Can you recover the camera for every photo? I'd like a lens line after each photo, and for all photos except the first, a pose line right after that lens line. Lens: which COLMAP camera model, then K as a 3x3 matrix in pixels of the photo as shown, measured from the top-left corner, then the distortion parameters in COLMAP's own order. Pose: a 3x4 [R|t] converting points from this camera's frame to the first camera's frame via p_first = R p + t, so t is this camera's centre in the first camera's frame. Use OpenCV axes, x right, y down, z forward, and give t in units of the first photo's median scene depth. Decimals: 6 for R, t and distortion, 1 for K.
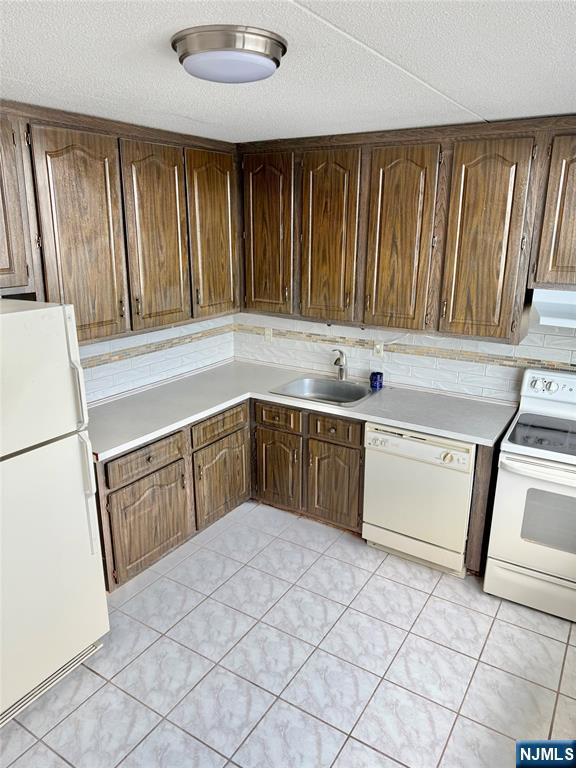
lens RADIAL K [[537.2, 0, 284.5], [0, 537.2, 388.0], [0, 0, 1]] dist [0.079121, -0.099160]
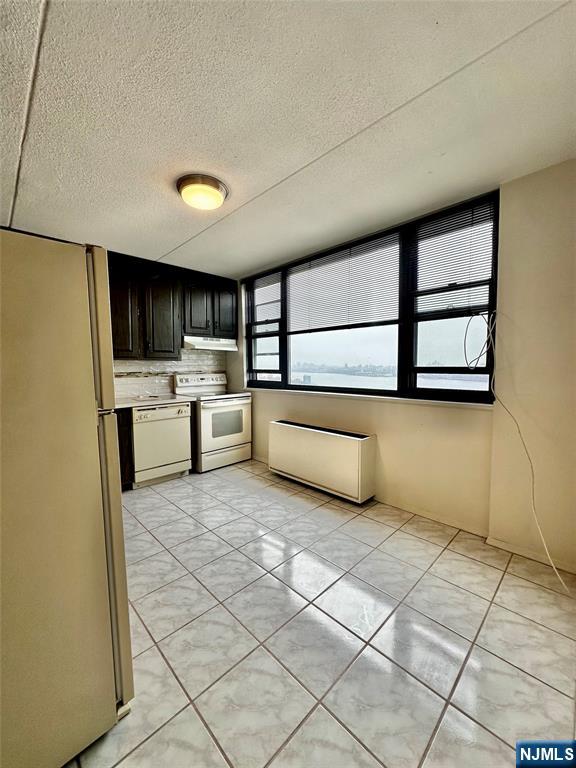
lens RADIAL K [[304.9, 0, 288.0], [0, 304.9, 384.0], [0, 0, 1]] dist [-0.003045, 0.000464]
pose [[0.221004, -0.065477, 0.973073, -0.704990], [0.289428, 0.957199, -0.001326, 0.142507], [-0.931337, 0.281928, 0.230495, 0.312613]]
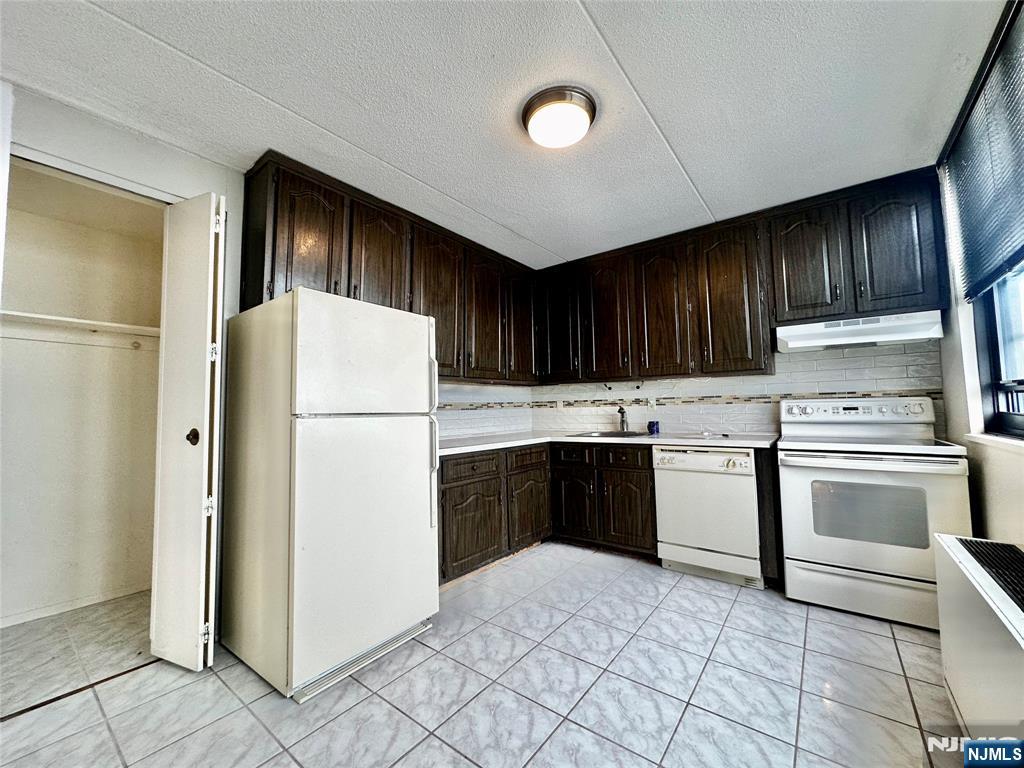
lens RADIAL K [[406.5, 0, 512.0], [0, 406.5, 384.0], [0, 0, 1]] dist [-0.003045, 0.000464]
pose [[0.995746, -0.028287, -0.087687, -0.079969], [-0.003862, 0.938054, -0.346469, 0.262578], [0.092055, 0.345334, 0.933954, 0.085192]]
